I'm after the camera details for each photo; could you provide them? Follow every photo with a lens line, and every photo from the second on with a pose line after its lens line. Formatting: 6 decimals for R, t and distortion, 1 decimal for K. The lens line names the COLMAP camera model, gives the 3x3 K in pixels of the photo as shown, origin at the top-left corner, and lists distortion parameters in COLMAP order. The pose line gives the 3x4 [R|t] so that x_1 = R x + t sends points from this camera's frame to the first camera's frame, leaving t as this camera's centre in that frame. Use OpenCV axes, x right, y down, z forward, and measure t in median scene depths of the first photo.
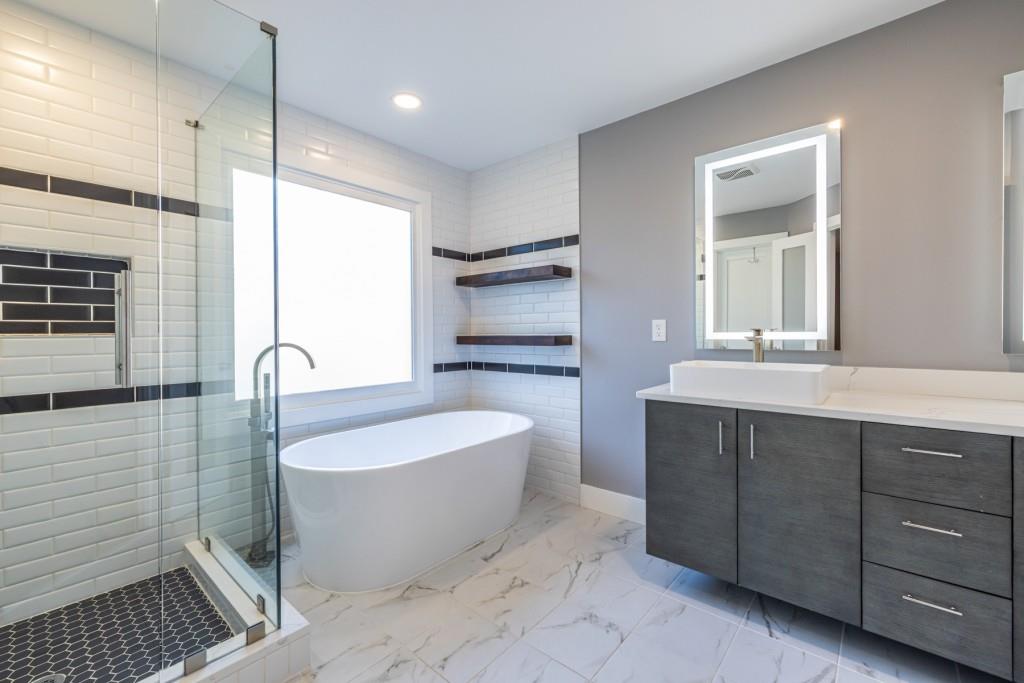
lens RADIAL K [[438.7, 0, 514.8], [0, 438.7, 335.9], [0, 0, 1]] dist [-0.000057, -0.000089]
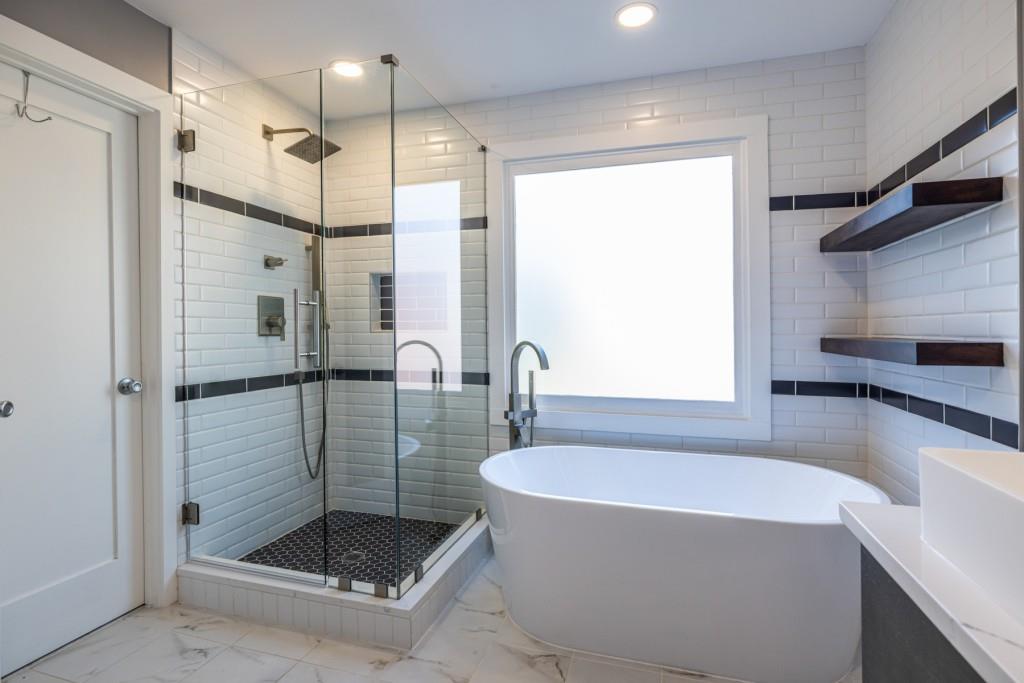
lens RADIAL K [[485.5, 0, 449.8], [0, 485.5, 329.3], [0, 0, 1]] dist [-0.002252, 0.000530]
pose [[0.381507, 0.006645, -0.924342, 0.481148], [-0.009628, 0.999948, 0.003215, -0.013603], [0.924316, 0.007673, 0.381552, 0.486430]]
